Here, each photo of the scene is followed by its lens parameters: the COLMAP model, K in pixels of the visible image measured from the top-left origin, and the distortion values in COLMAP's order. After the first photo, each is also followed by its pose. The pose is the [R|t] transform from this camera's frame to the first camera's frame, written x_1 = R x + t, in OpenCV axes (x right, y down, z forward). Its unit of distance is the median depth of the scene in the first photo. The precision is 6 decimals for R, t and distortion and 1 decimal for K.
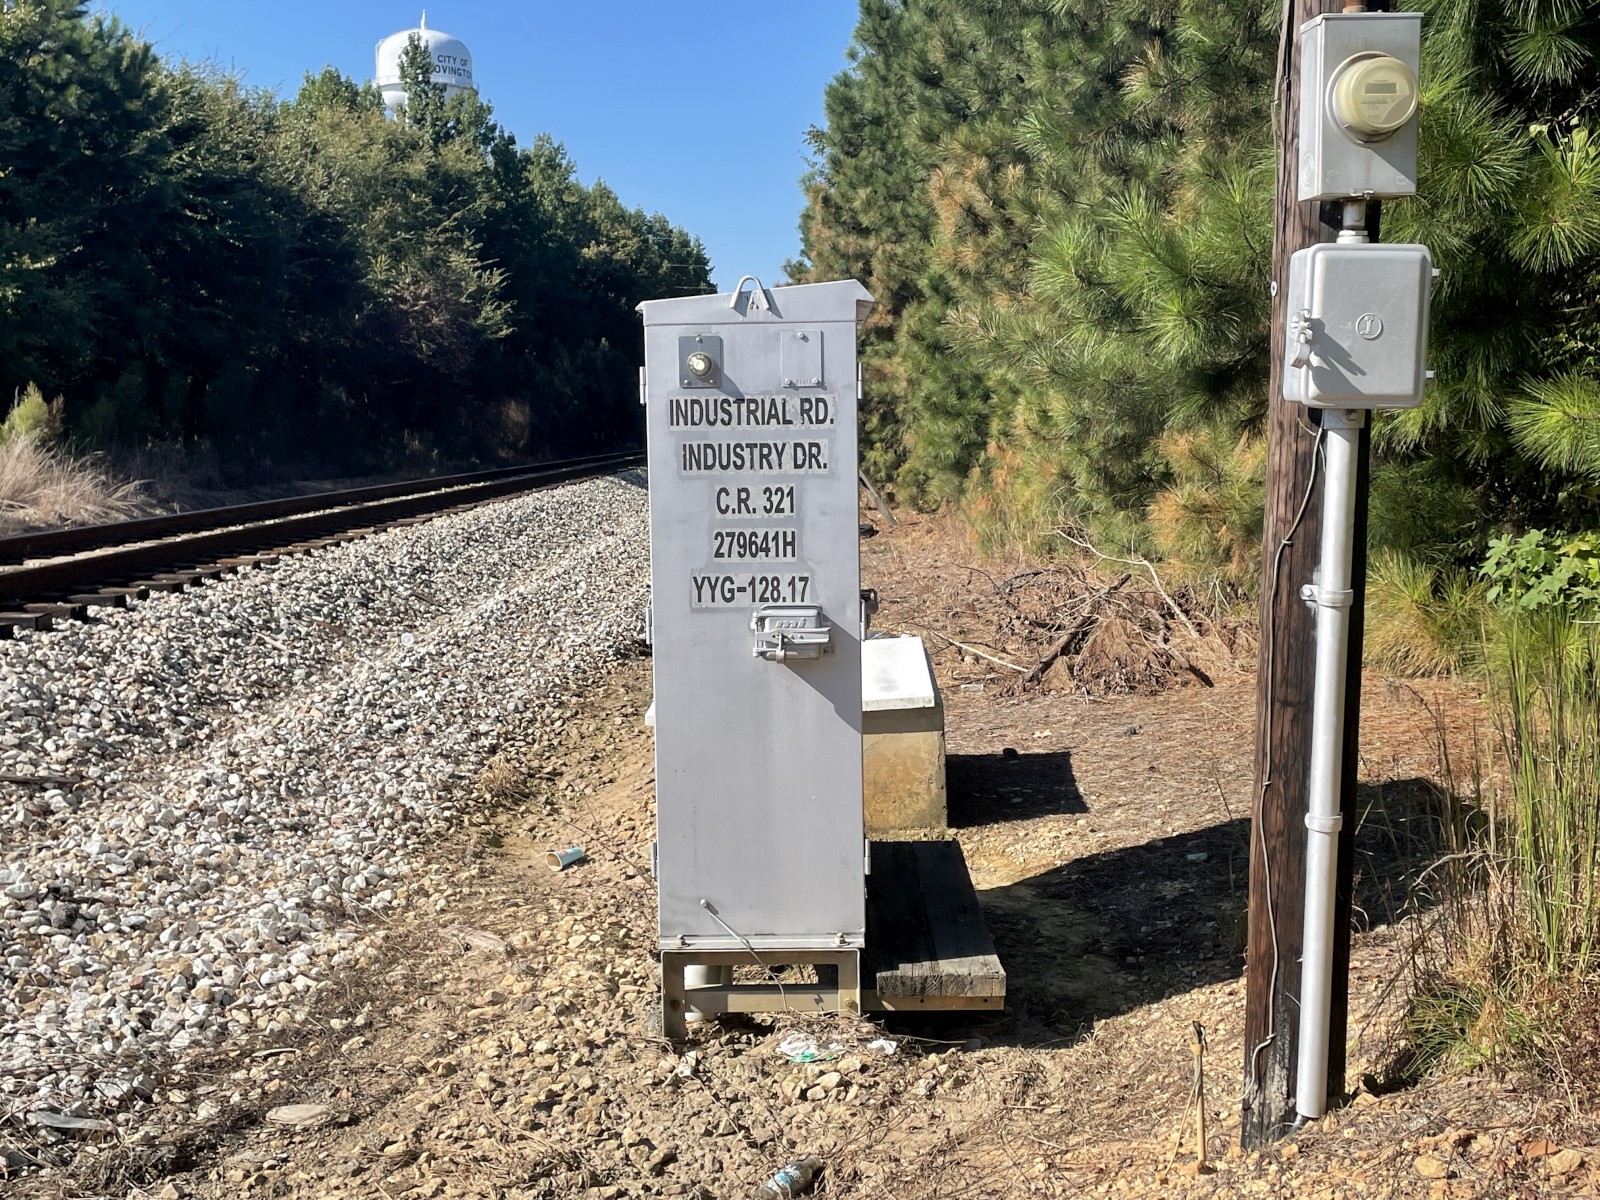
lens RADIAL K [[1763.9, 0, 806.9], [0, 1763.9, 583.7], [0, 0, 1]] dist [0.046502, 0.000000]
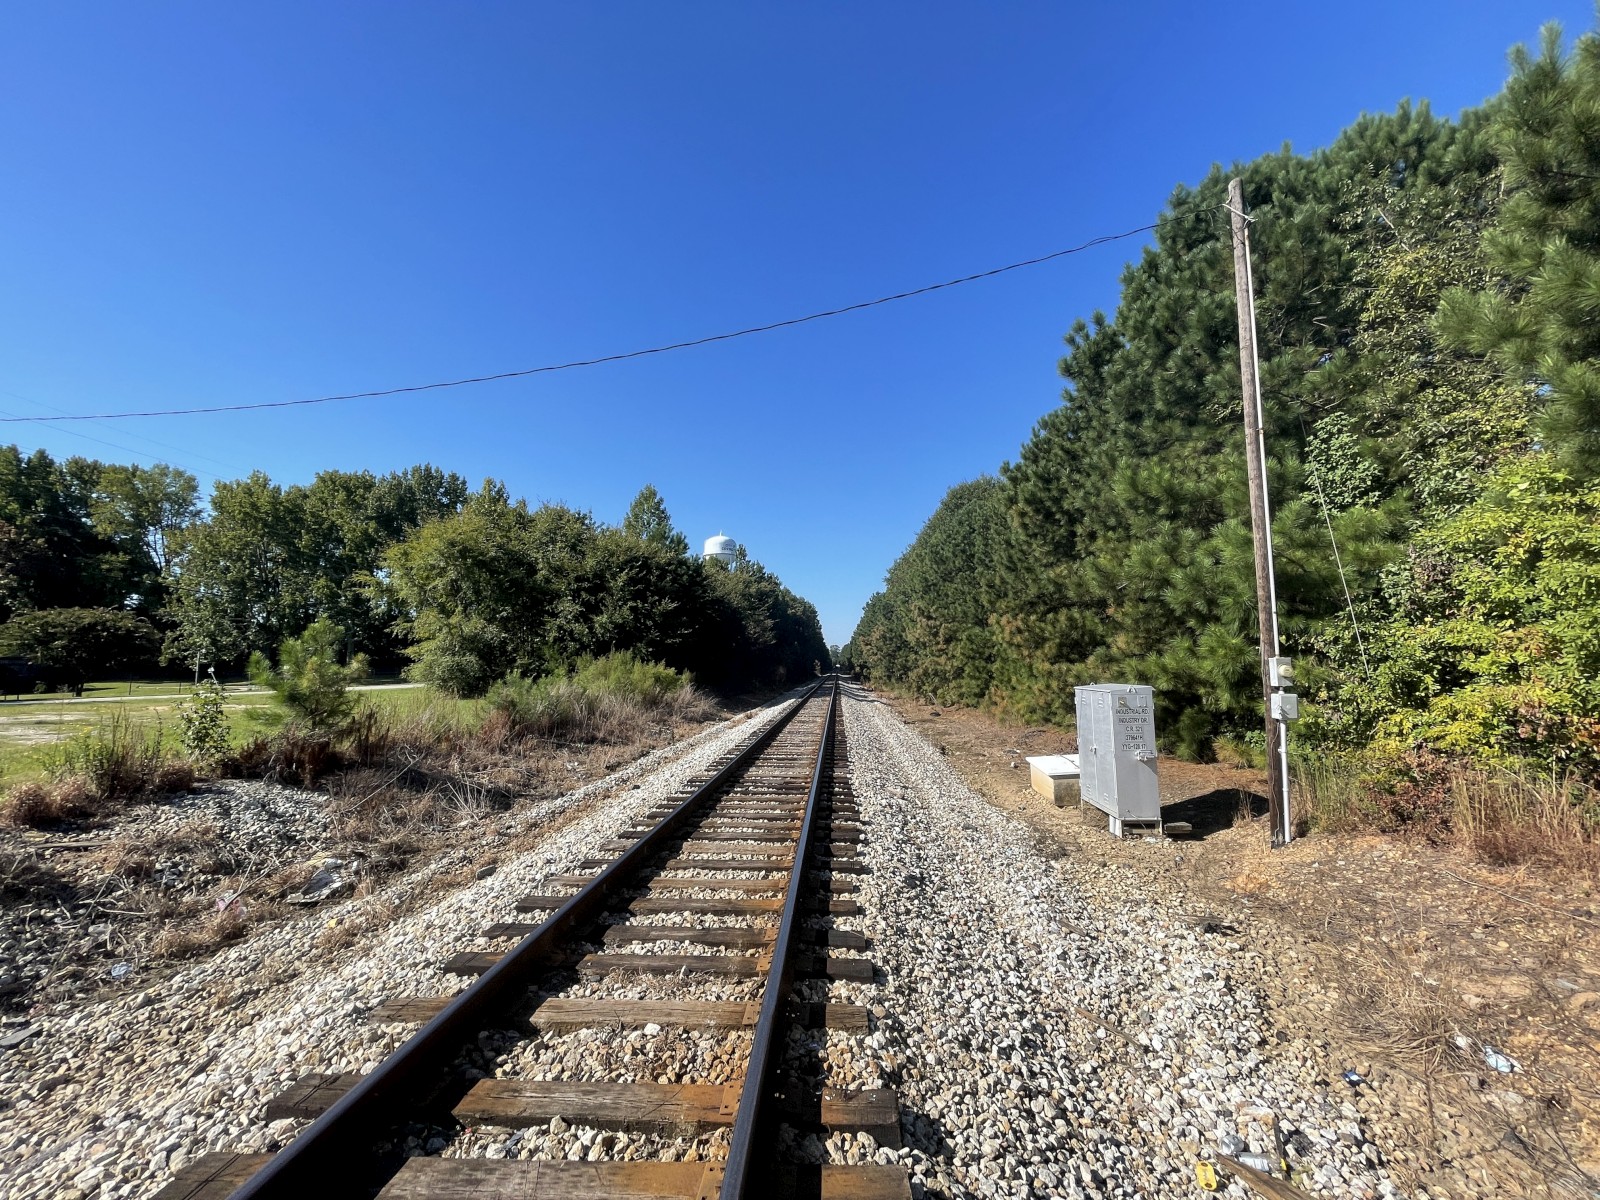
lens RADIAL K [[638.9, 0, 810.8], [0, 638.9, 598.9], [0, 0, 1]] dist [-0.008476, 0.000605]
pose [[0.999120, -0.001964, -0.041889, -0.878359], [-0.006254, 0.980754, -0.195146, -0.049160], [0.041466, 0.195236, 0.979879, -0.927919]]
